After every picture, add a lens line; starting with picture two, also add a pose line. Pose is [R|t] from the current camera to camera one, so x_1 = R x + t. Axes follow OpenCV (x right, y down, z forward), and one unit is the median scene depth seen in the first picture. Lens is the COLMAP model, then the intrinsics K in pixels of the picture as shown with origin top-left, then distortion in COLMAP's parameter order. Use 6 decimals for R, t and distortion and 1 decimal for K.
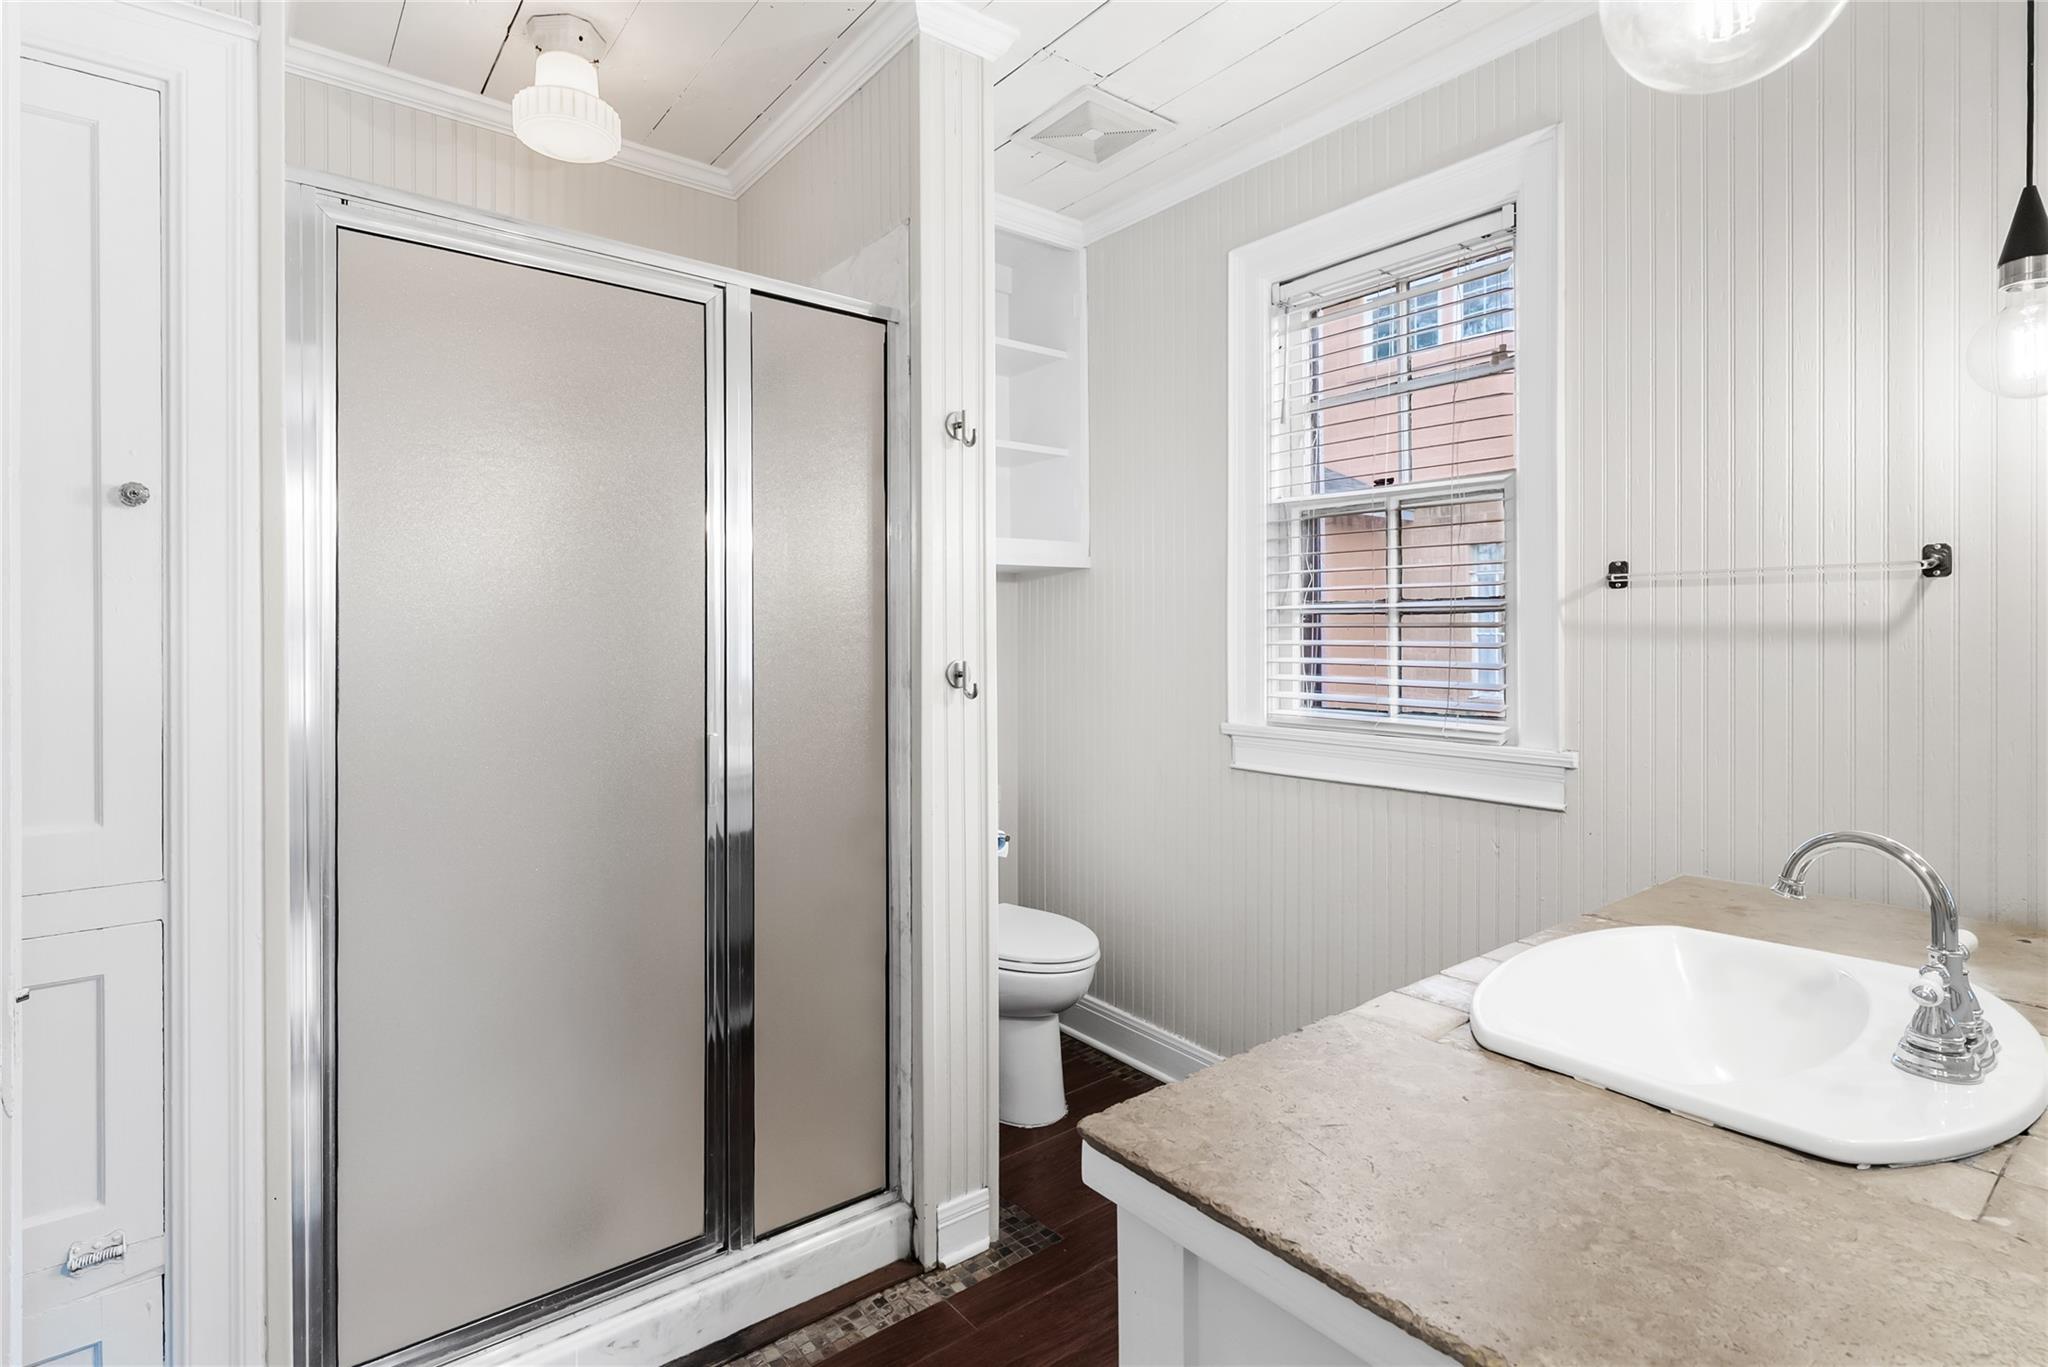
lens RADIAL K [[998.9, 0, 994.0], [0, 998.9, 634.4], [0, 0, 1]] dist [-0.000028, -0.000052]
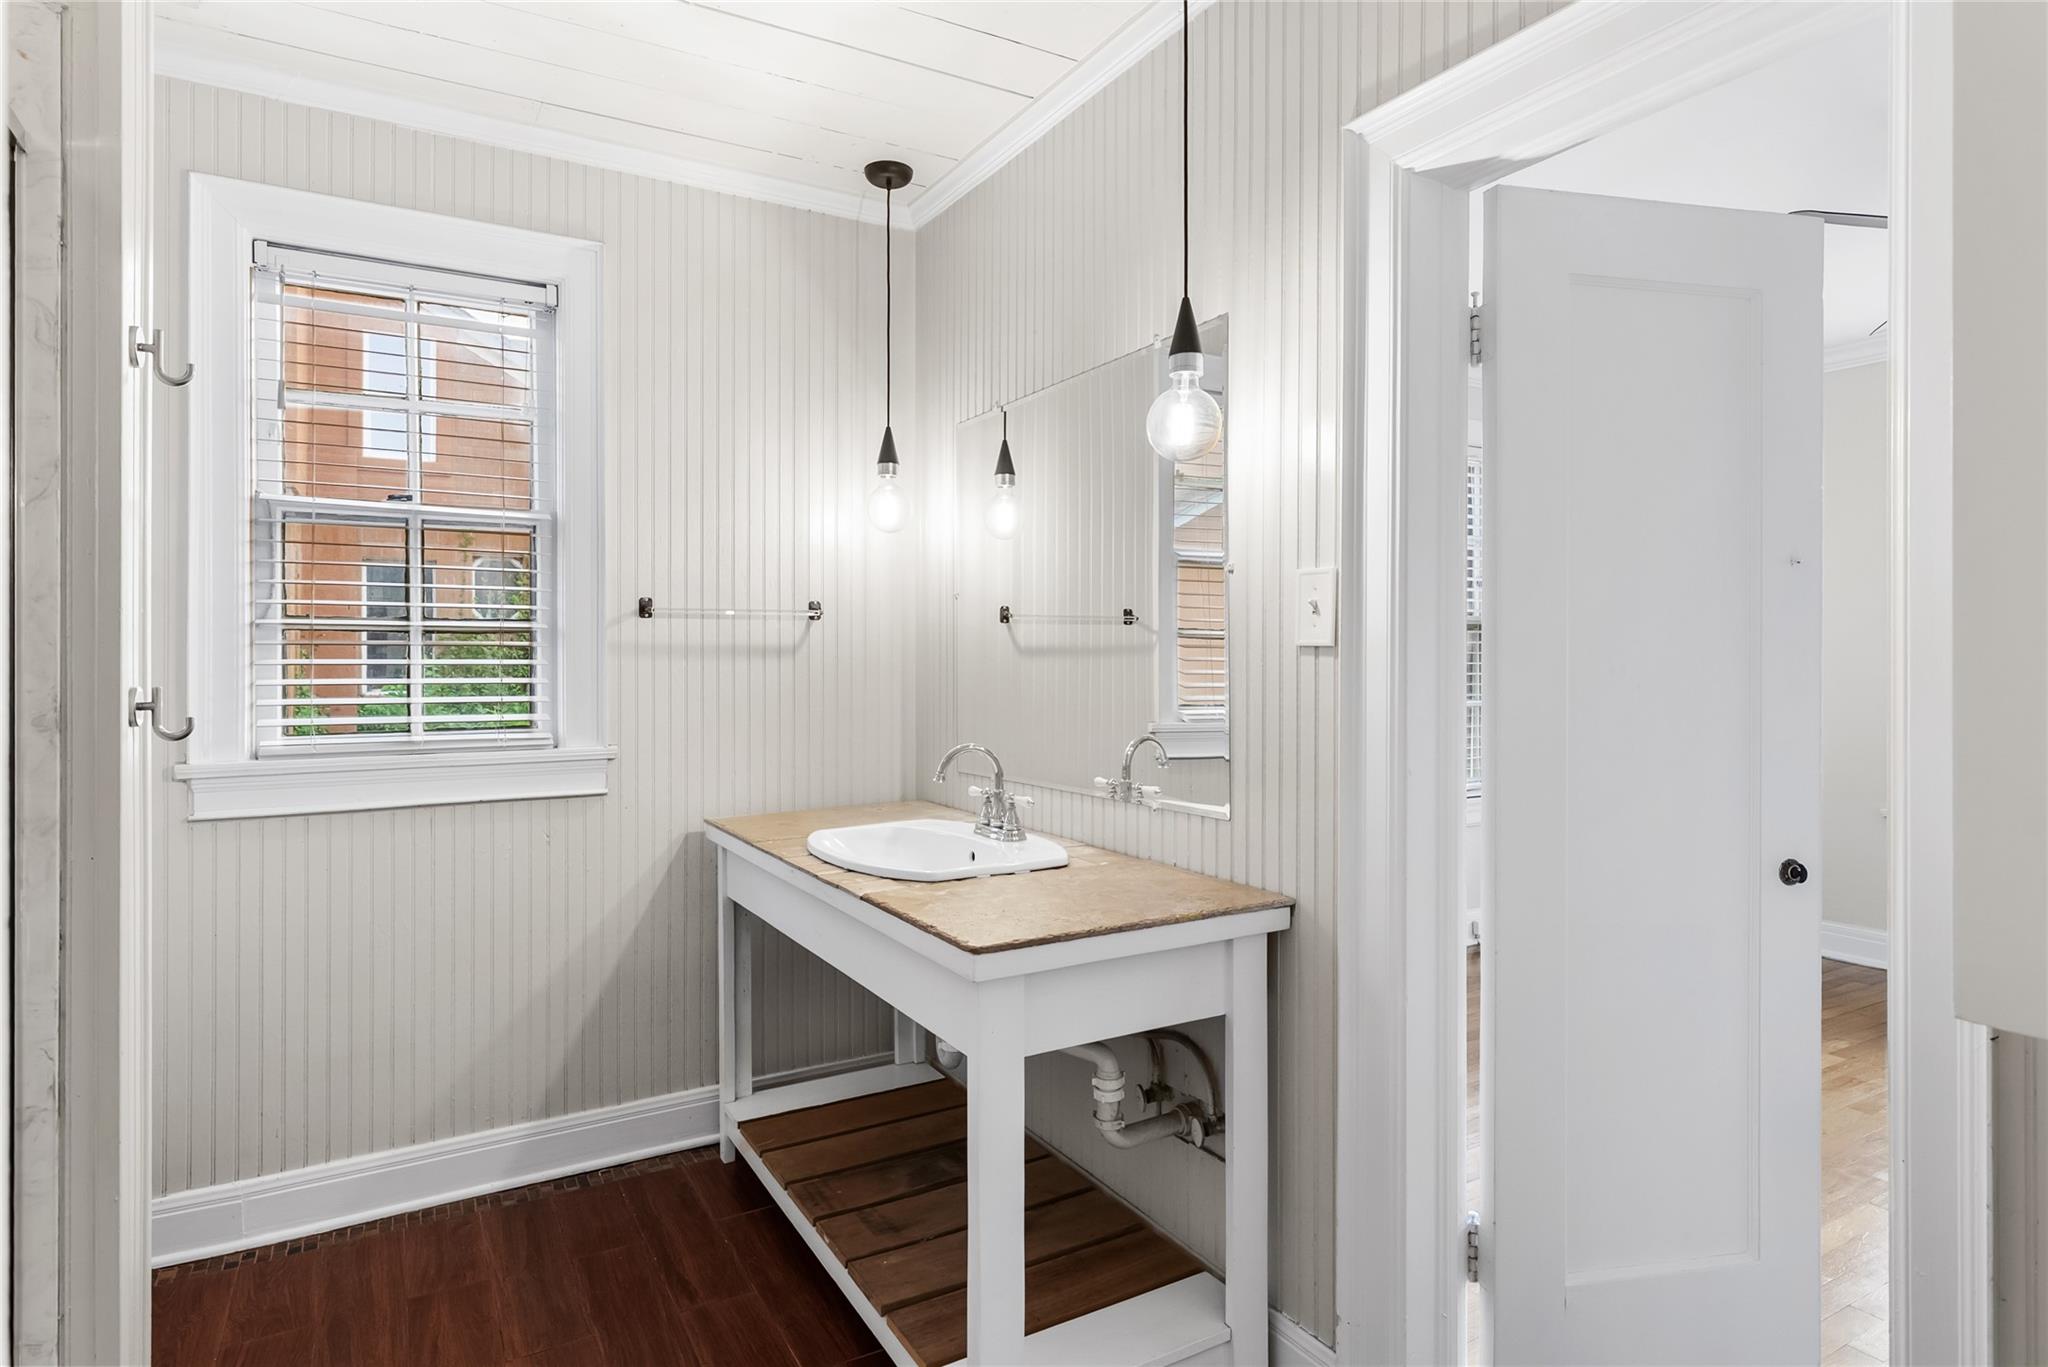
lens RADIAL K [[1097.1, 0, 1019.0], [0, 1097.1, 668.9], [0, 0, 1]] dist [-0.001733, -0.000540]
pose [[0.117938, -0.009500, 0.992976, -0.625006], [0.003348, 0.999952, 0.009169, 0.008086], [-0.993015, 0.002243, 0.117964, 0.269983]]
